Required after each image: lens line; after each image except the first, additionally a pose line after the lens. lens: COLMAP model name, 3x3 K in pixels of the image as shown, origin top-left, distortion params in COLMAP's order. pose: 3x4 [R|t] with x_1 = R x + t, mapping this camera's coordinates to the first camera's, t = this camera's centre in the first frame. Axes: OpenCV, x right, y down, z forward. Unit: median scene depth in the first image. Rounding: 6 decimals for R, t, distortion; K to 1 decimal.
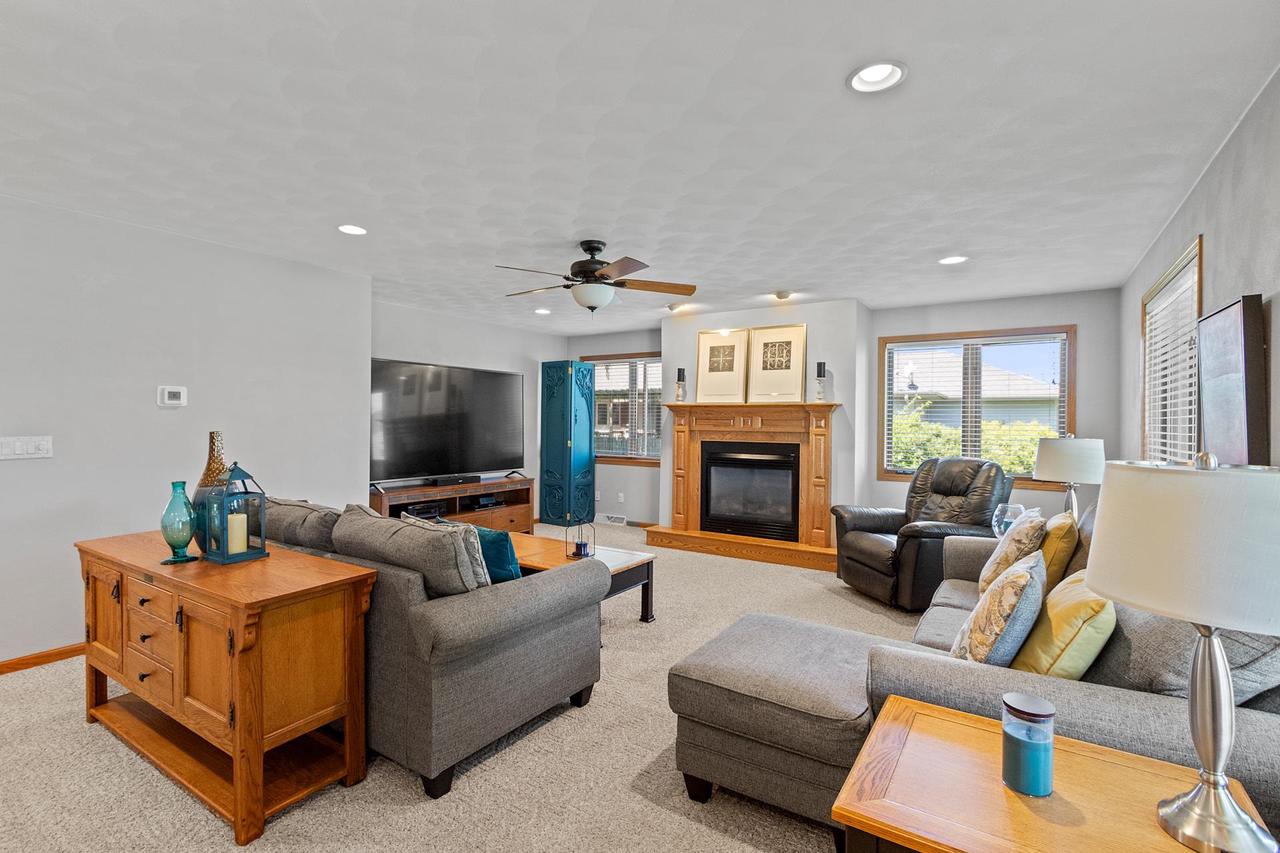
lens RADIAL K [[596.0, 0, 627.3], [0, 596.0, 422.9], [0, 0, 1]] dist [0.003680, 0.000289]
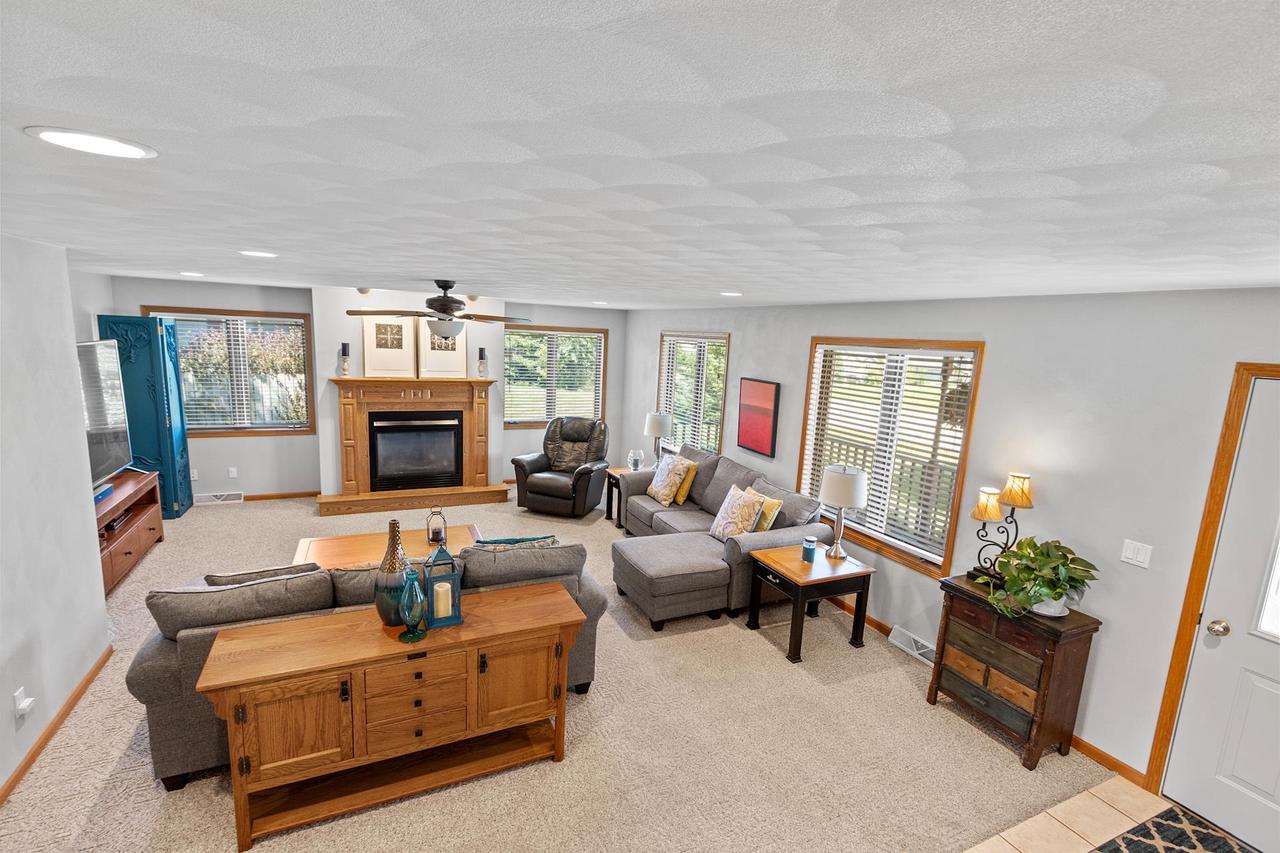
lens RADIAL K [[577.7, 0, 648.6], [0, 577.7, 438.8], [0, 0, 1]] dist [0.018546, 0.000212]
pose [[0.514291, -0.133785, 0.847117, -0.560399], [-0.043281, 0.982450, 0.181435, -0.146702], [-0.856523, -0.129975, 0.499475, 0.039101]]
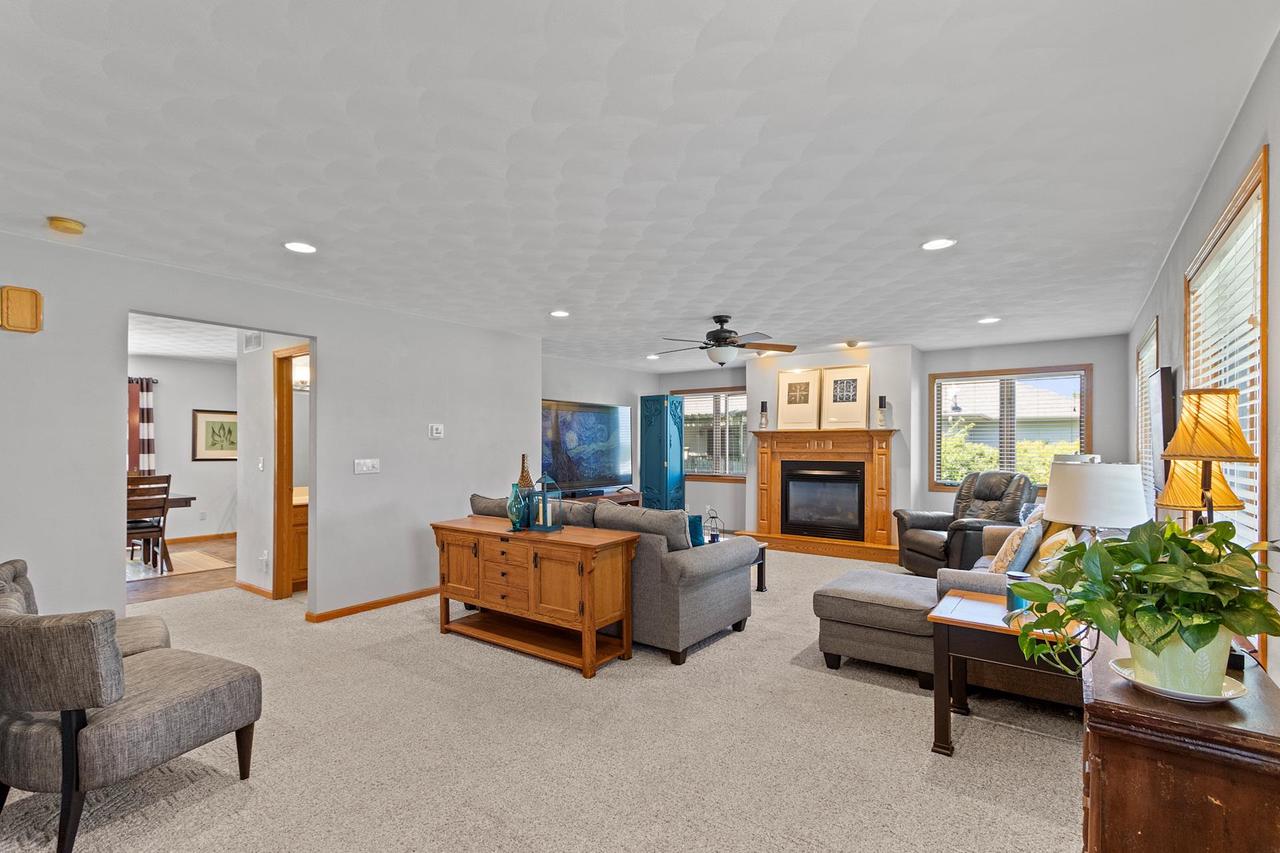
lens RADIAL K [[597.6, 0, 635.1], [0, 597.6, 449.8], [0, 0, 1]] dist [0.002116, 0.000088]
pose [[0.998908, -0.009808, -0.045669, -0.130733], [0.010059, 0.999936, 0.005265, -0.001448], [0.045614, -0.005718, 0.998943, -0.262033]]
